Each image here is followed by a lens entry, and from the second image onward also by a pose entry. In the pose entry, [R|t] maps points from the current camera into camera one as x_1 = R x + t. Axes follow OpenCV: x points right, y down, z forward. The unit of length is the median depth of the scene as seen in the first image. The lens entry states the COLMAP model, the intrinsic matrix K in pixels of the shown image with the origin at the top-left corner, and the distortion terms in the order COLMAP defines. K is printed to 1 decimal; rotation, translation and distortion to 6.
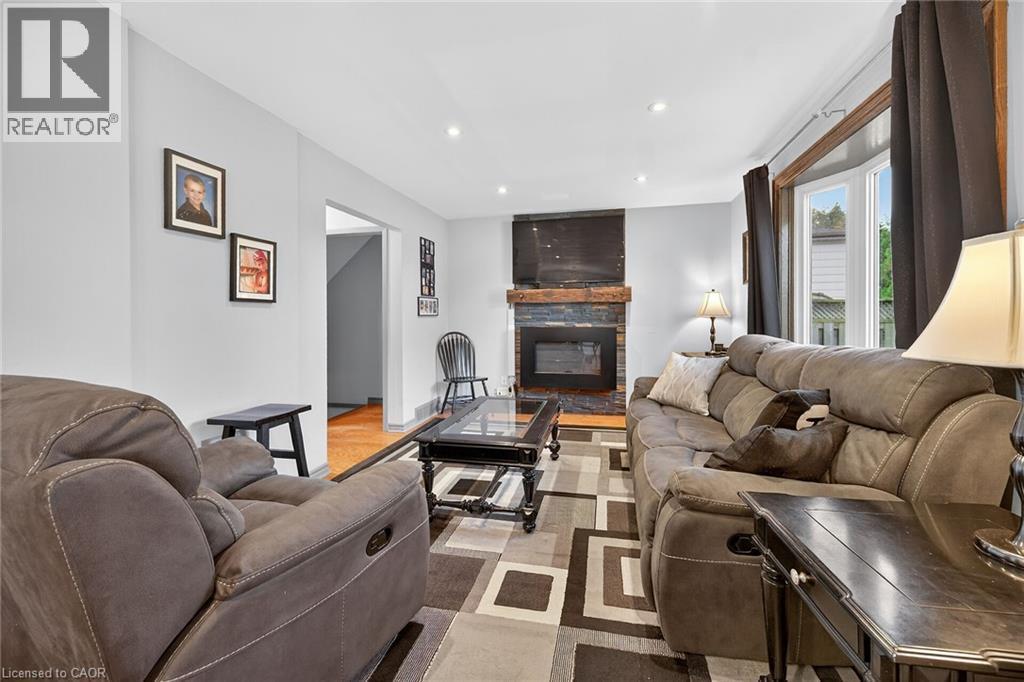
lens RADIAL K [[412.4, 0, 532.1], [0, 412.4, 321.7], [0, 0, 1]] dist [0.000607, 0.000018]
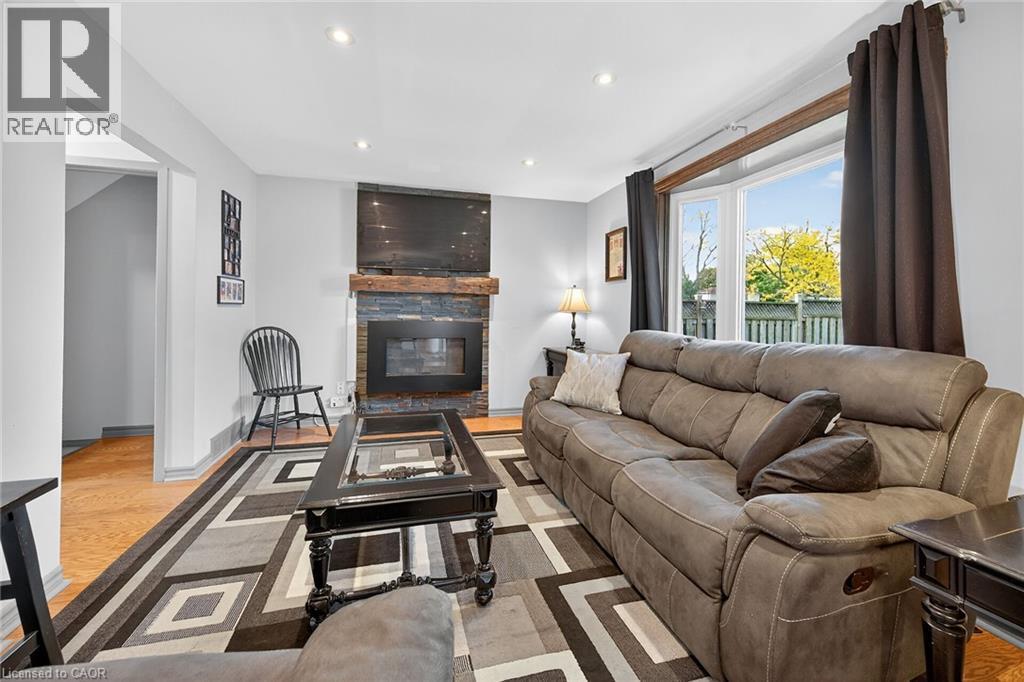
lens RADIAL K [[407.6, 0, 523.7], [0, 407.6, 313.2], [0, 0, 1]] dist [0.001762, -0.000127]
pose [[0.886285, 0.014983, 0.462898, -0.140892], [-0.013283, 0.999888, -0.006933, -0.000358], [-0.462949, -0.000004, 0.886385, 0.160423]]
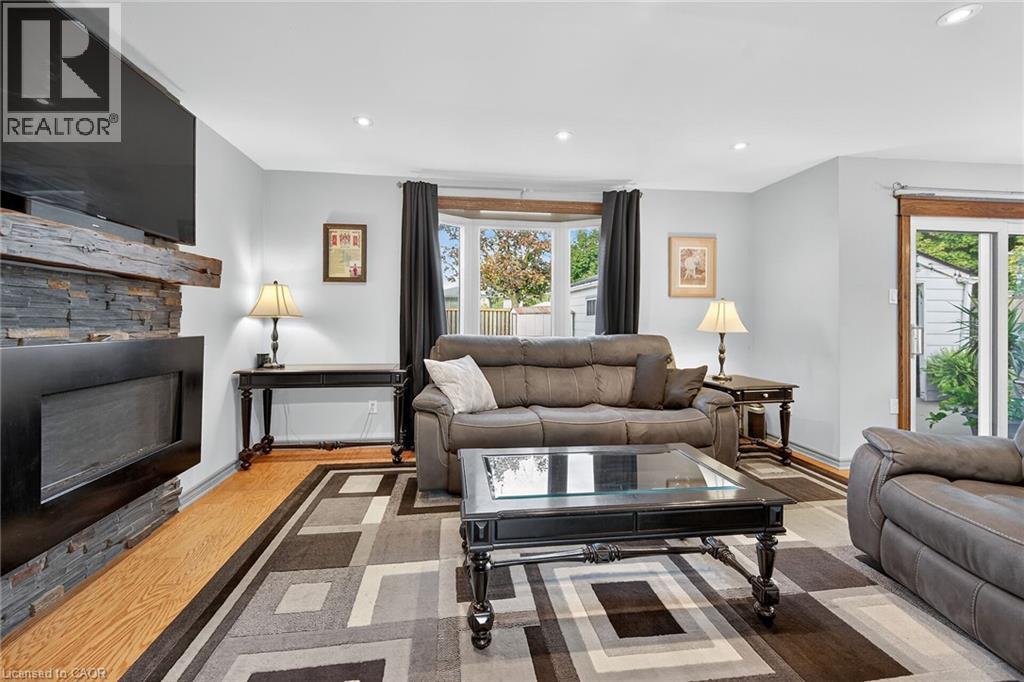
lens RADIAL K [[413.9, 0, 484.9], [0, 413.9, 325.3], [0, 0, 1]] dist [-0.000246, -0.000215]
pose [[-0.301906, -0.008395, 0.953301, -0.396829], [0.003002, 0.999948, 0.009757, -0.004277], [-0.953333, 0.005808, -0.301865, 0.861927]]
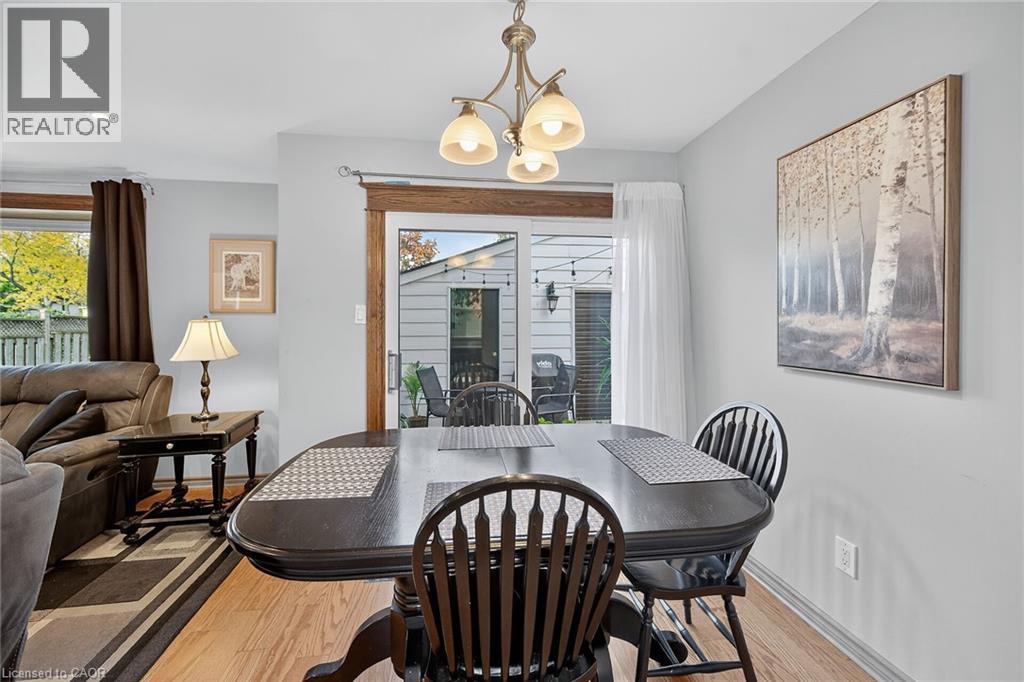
lens RADIAL K [[413.9, 0, 484.9], [0, 413.9, 325.3], [0, 0, 1]] dist [-0.000246, -0.000215]
pose [[-0.320105, 0.007939, 0.947349, -0.506125], [0.006026, 0.999962, -0.006343, -0.026605], [-0.947363, 0.003678, -0.320141, -0.017312]]
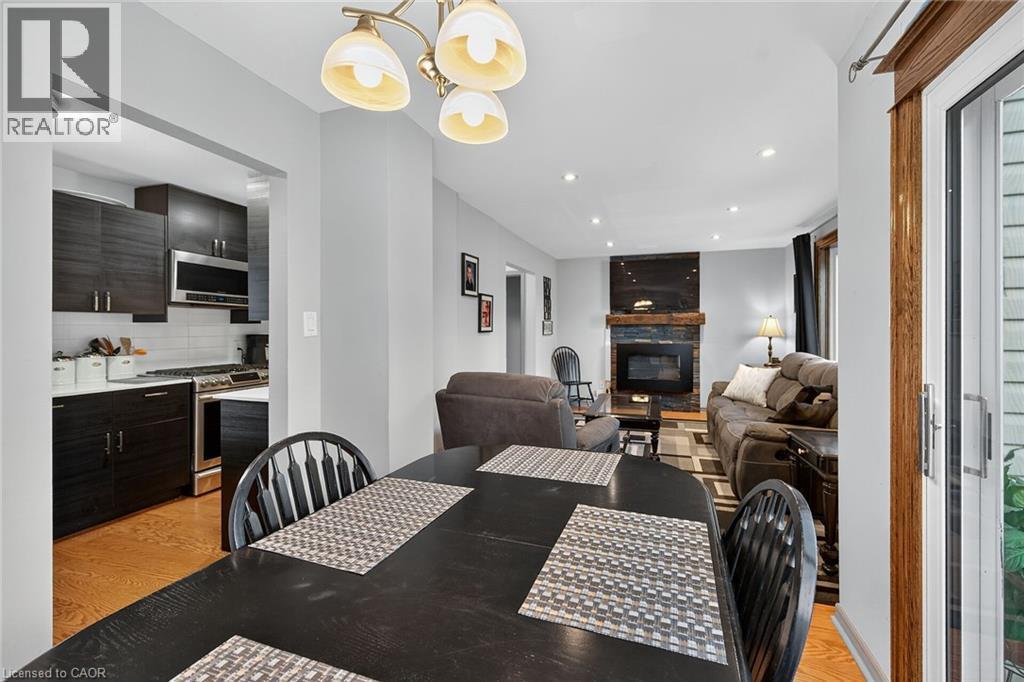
lens RADIAL K [[410.5, 0, 548.7], [0, 410.5, 330.5], [0, 0, 1]] dist [0.000385, -0.000008]
pose [[0.996332, 0.002067, -0.085543, -0.144808], [-0.002103, 0.999998, -0.000329, -0.029258], [0.085542, 0.000508, 0.996334, -0.343590]]
